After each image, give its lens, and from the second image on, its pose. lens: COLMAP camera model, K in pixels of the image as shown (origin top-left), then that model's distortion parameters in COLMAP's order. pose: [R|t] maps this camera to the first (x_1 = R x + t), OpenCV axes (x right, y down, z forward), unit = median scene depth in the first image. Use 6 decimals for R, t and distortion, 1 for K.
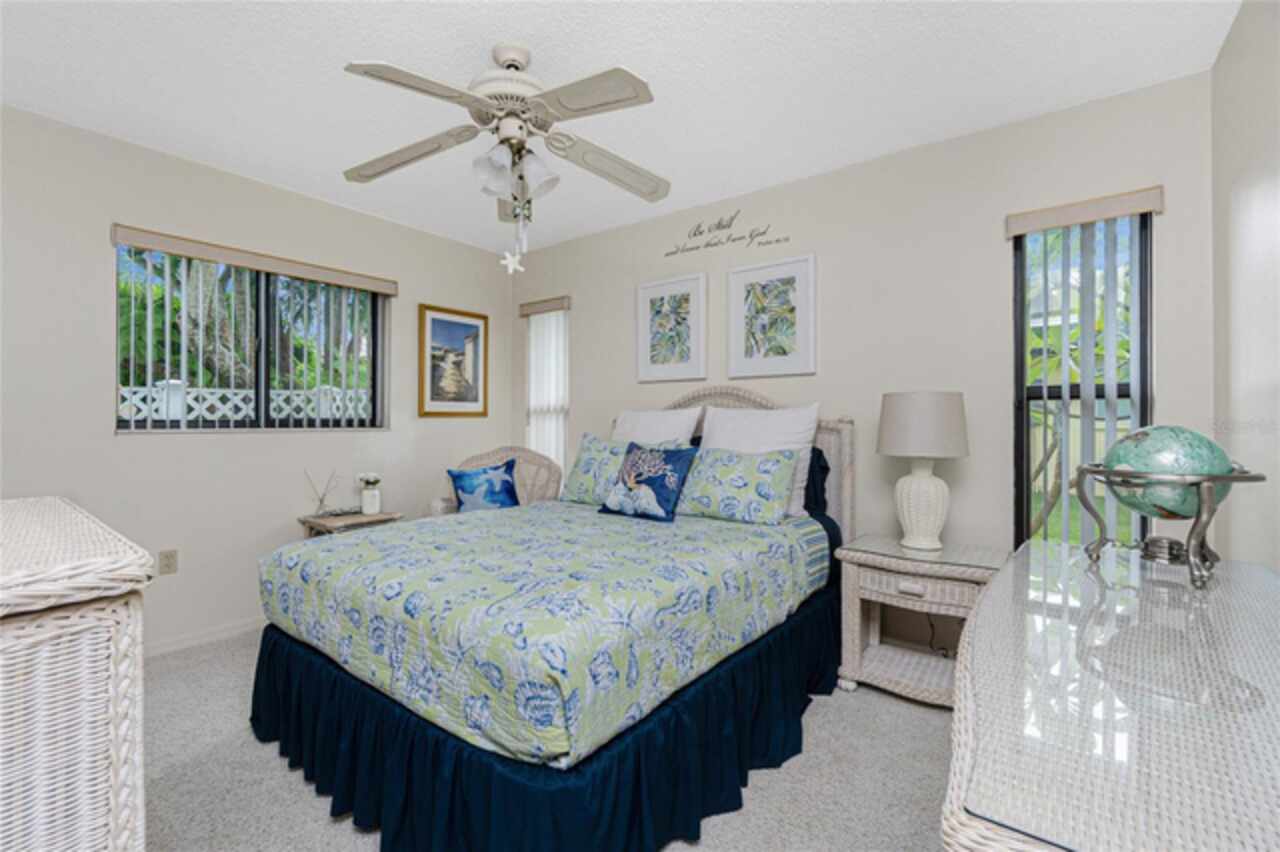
lens RADIAL K [[543.7, 0, 641.4], [0, 543.7, 423.6], [0, 0, 1]] dist [-0.008120, 0.000894]
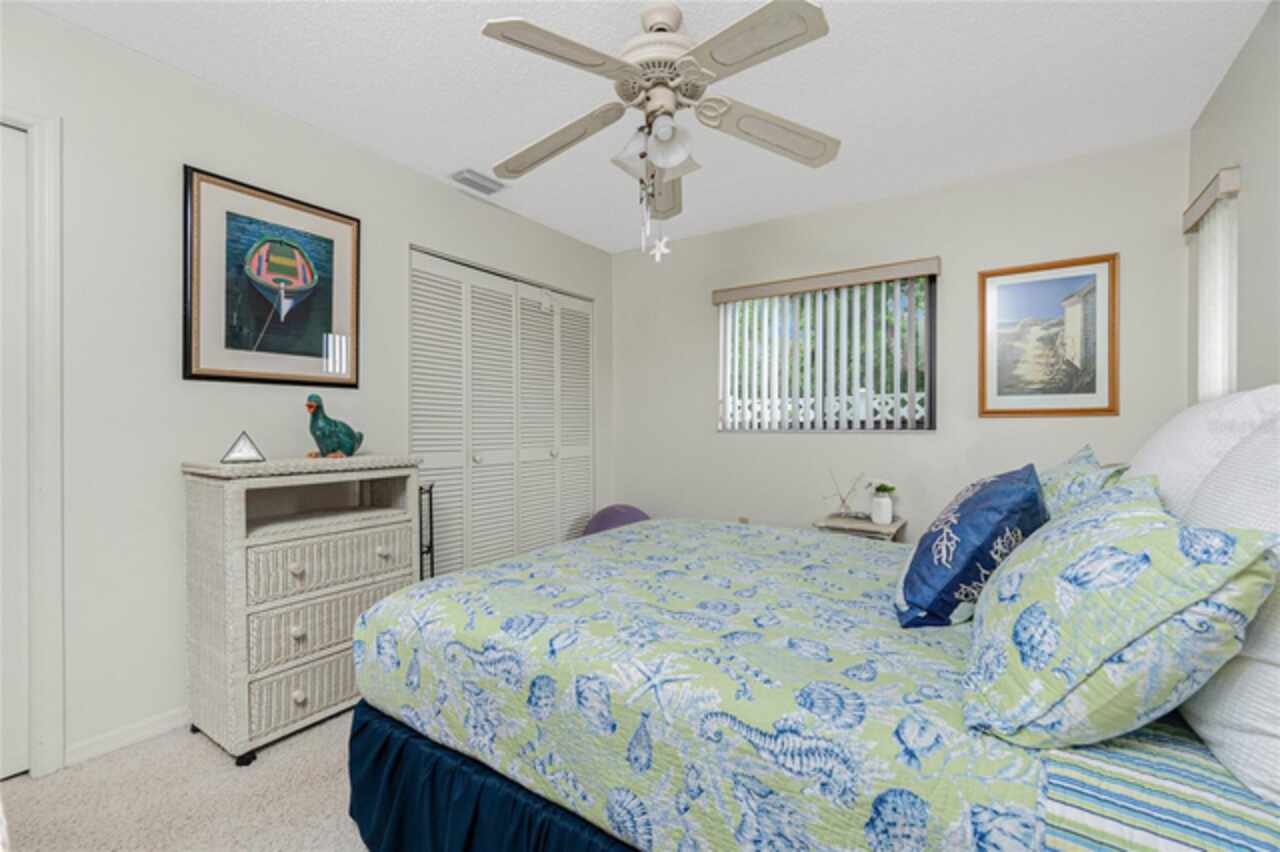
lens RADIAL K [[543.7, 0, 639.5], [0, 543.7, 425.5], [0, 0, 1]] dist [-0.008120, 0.000894]
pose [[0.058090, 0.003510, -0.998305, 0.335985], [-0.002185, 0.999992, 0.003389, -0.001553], [0.998309, 0.001984, 0.058097, 0.458044]]
